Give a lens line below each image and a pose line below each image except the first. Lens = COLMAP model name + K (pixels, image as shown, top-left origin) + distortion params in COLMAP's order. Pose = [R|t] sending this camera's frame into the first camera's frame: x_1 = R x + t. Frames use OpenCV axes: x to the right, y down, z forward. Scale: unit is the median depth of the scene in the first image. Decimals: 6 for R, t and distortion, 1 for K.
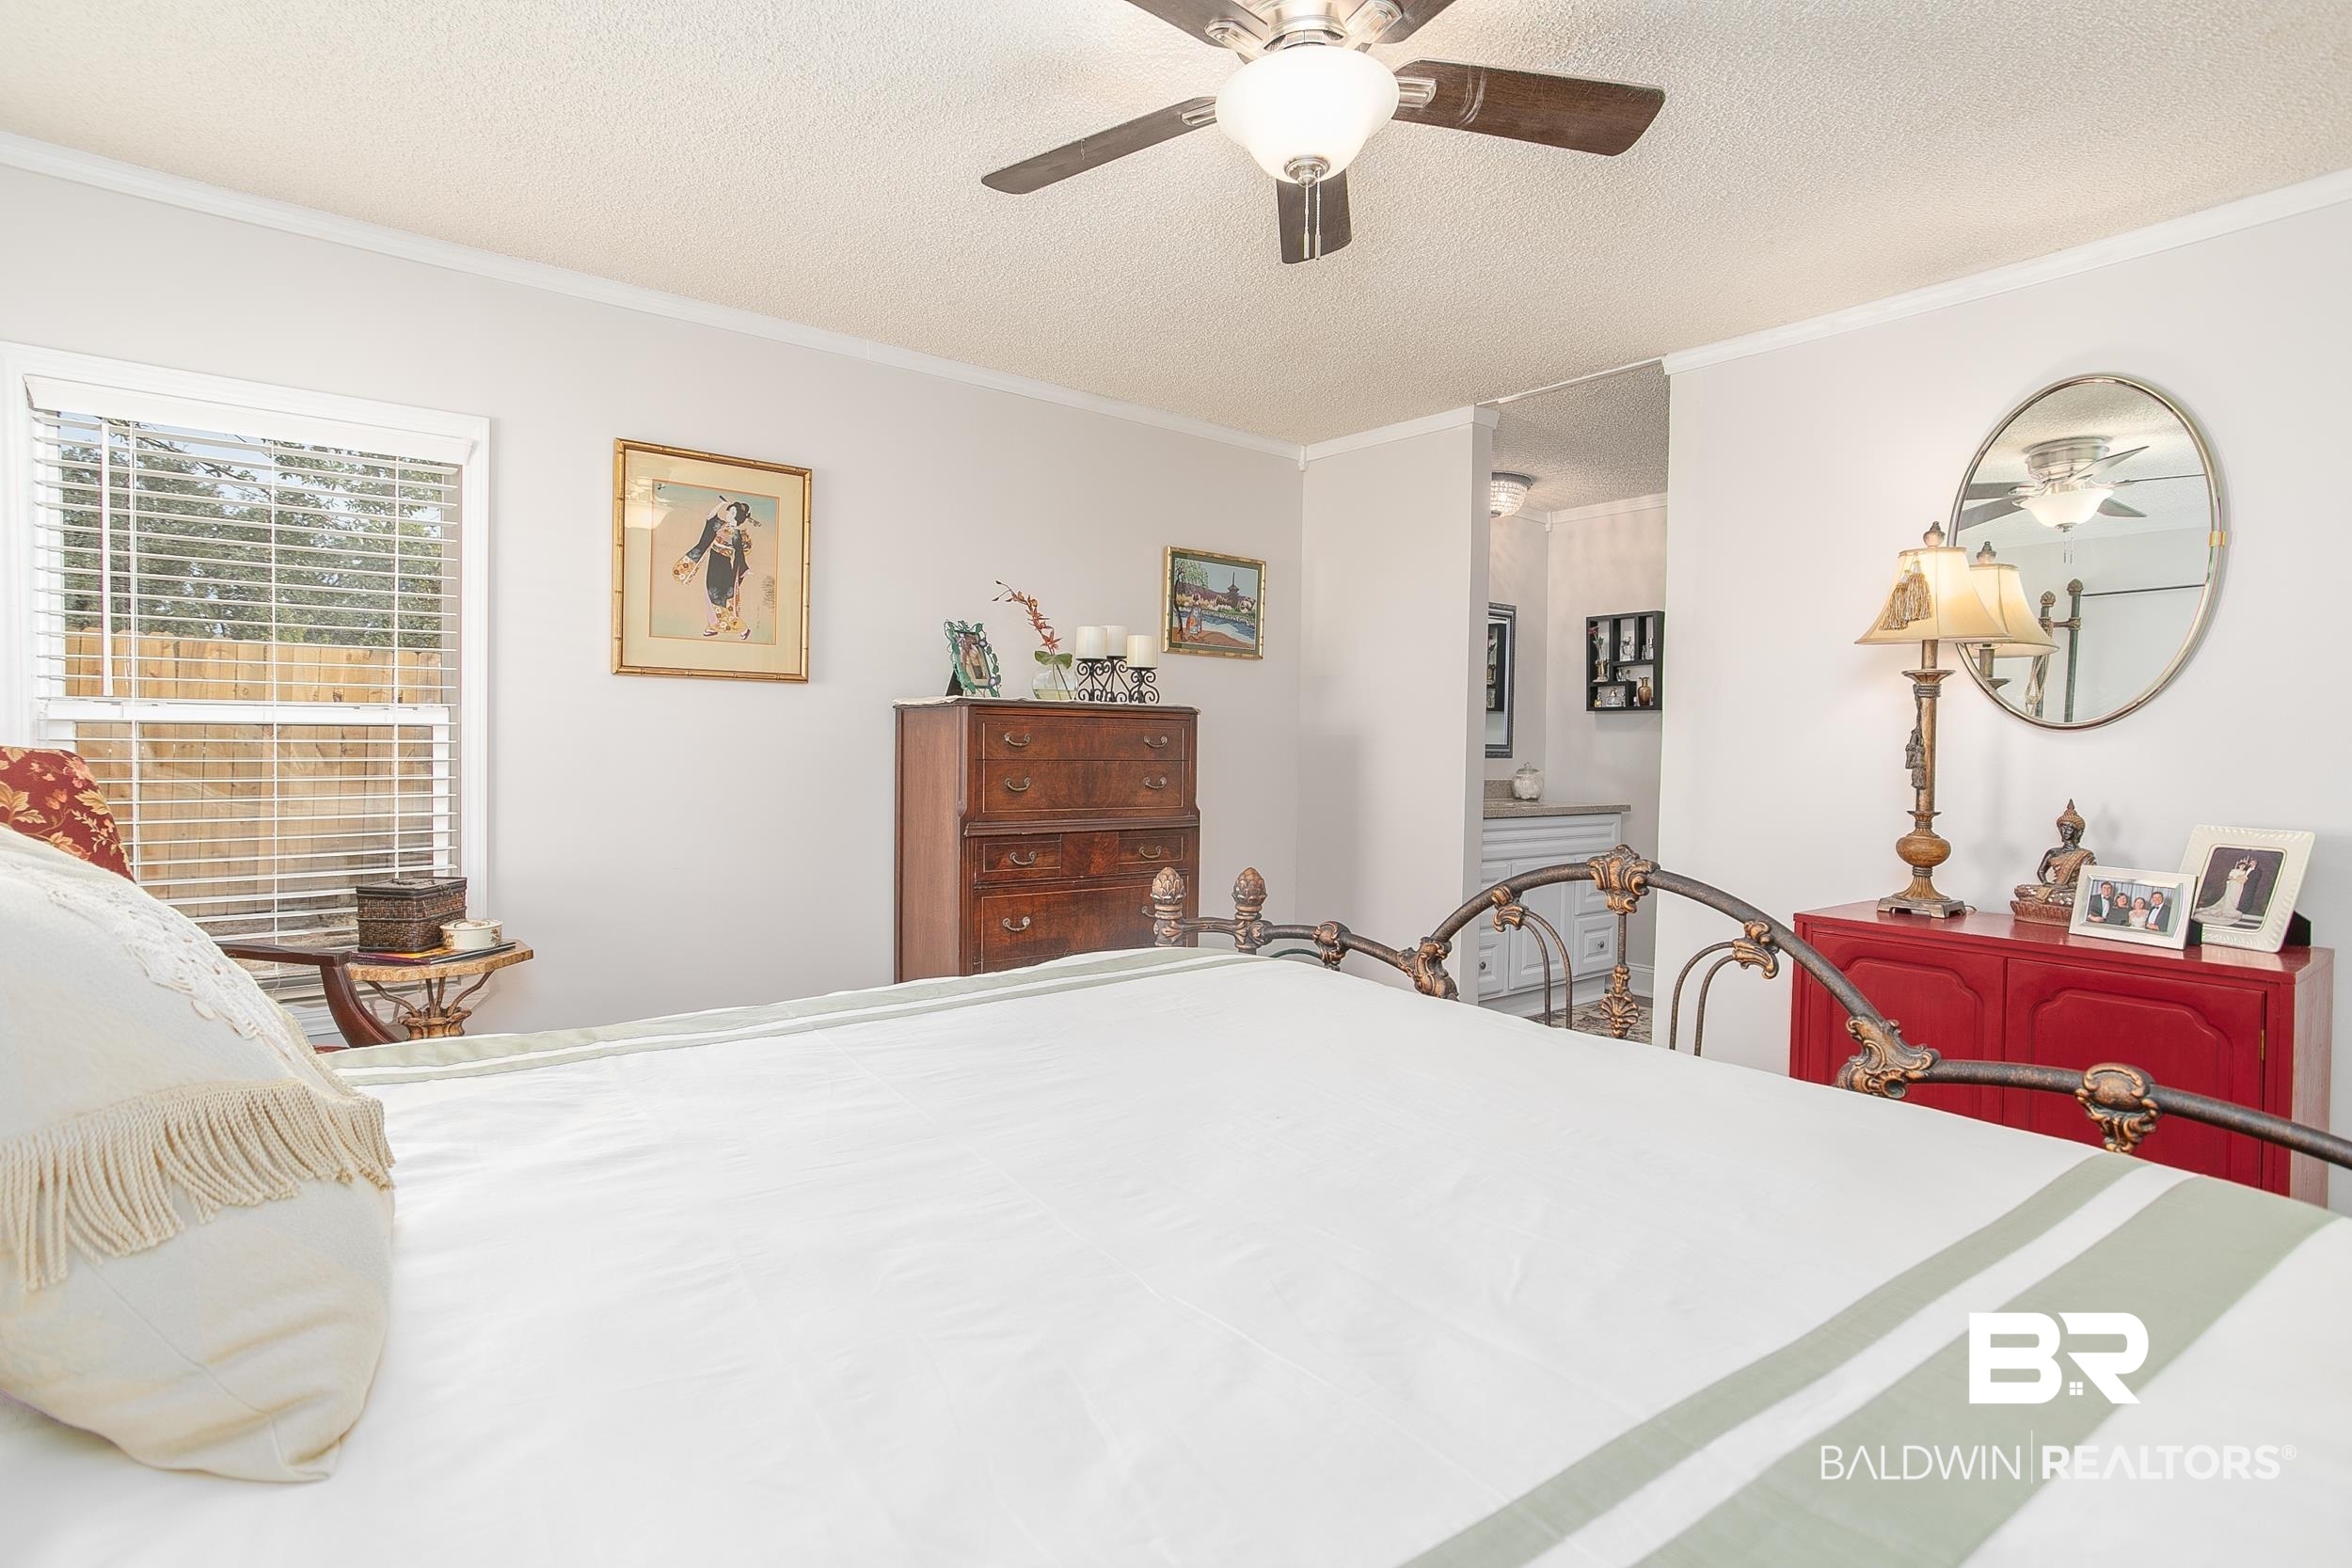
lens RADIAL K [[1125.3, 0, 1169.2], [0, 1125.3, 763.2], [0, 0, 1]] dist [-0.047999, 0.024623]
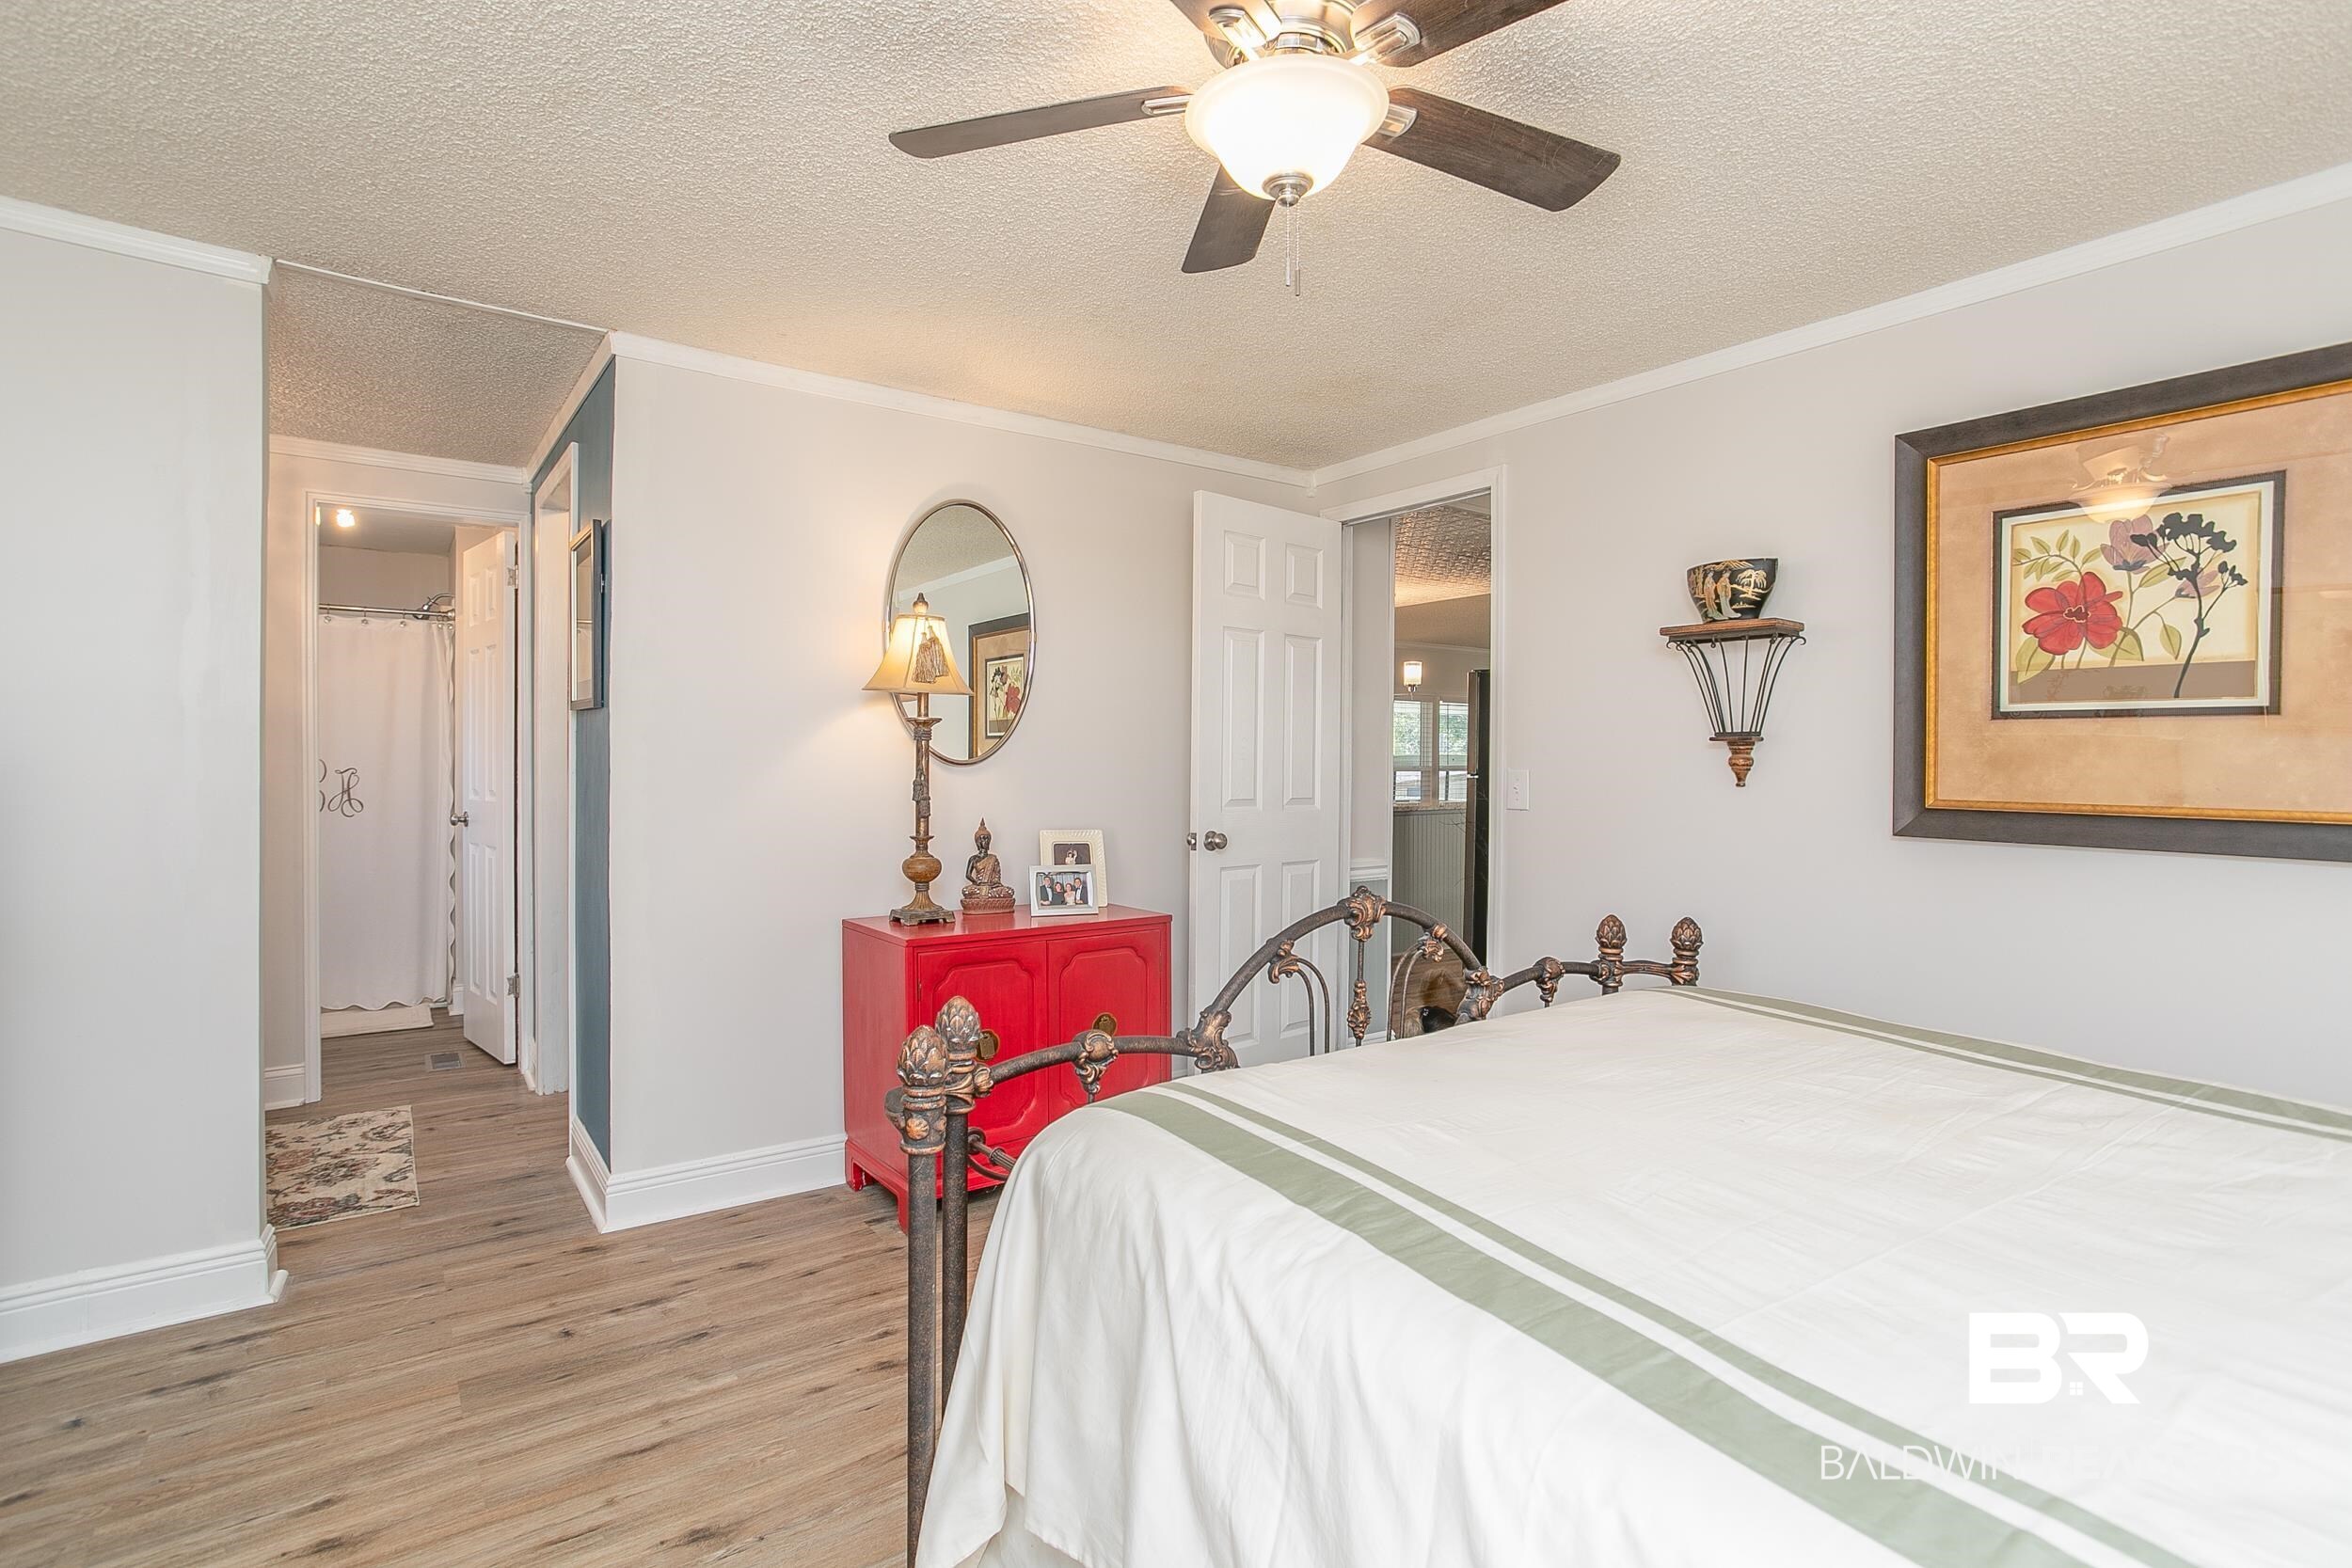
lens RADIAL K [[1125.3, 0, 1167.5], [0, 1125.3, 751.1], [0, 0, 1]] dist [-0.047999, 0.024623]
pose [[0.029705, -0.009752, 0.999511, -0.255384], [0.013022, 0.999871, 0.009369, -0.027766], [-0.999474, 0.012737, 0.029829, 0.348904]]
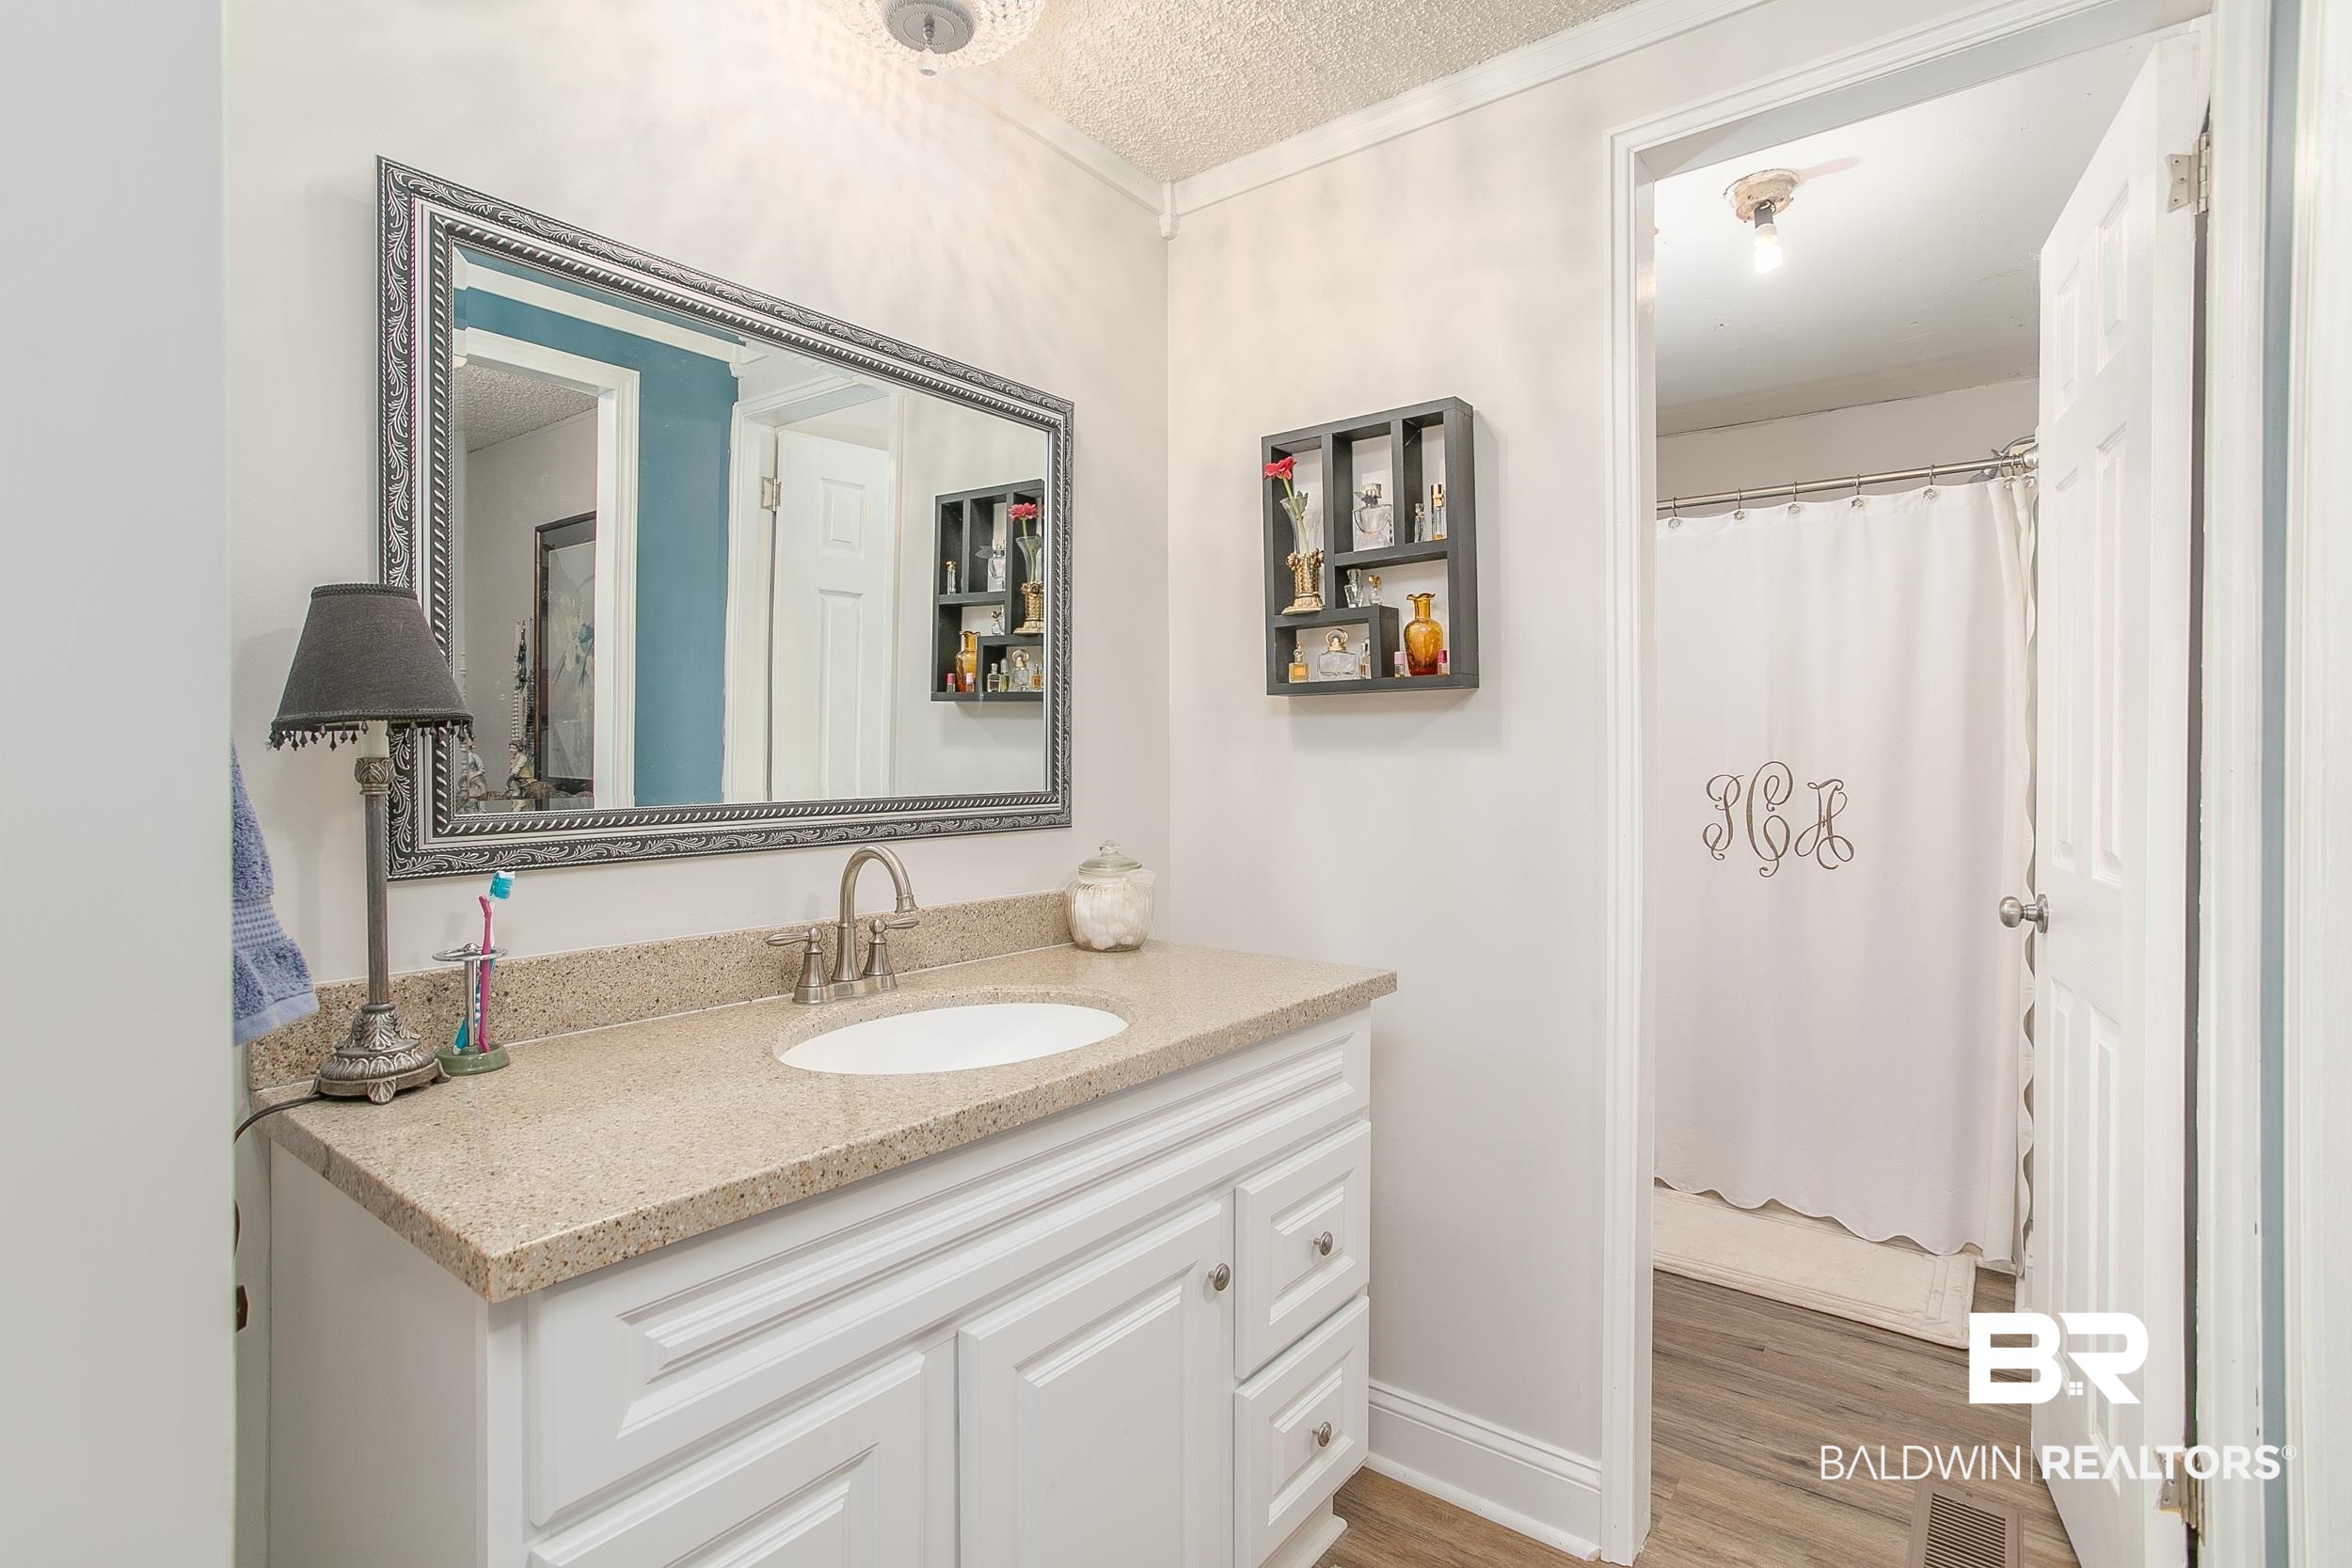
lens RADIAL K [[1125.3, 0, 1196.8], [0, 1125.3, 787.7], [0, 0, 1]] dist [-0.047999, 0.024623]
pose [[0.956384, -0.015815, 0.291685, 0.254182], [0.014539, 0.999873, 0.006543, -0.020375], [-0.291752, -0.002017, 0.956492, 0.683069]]
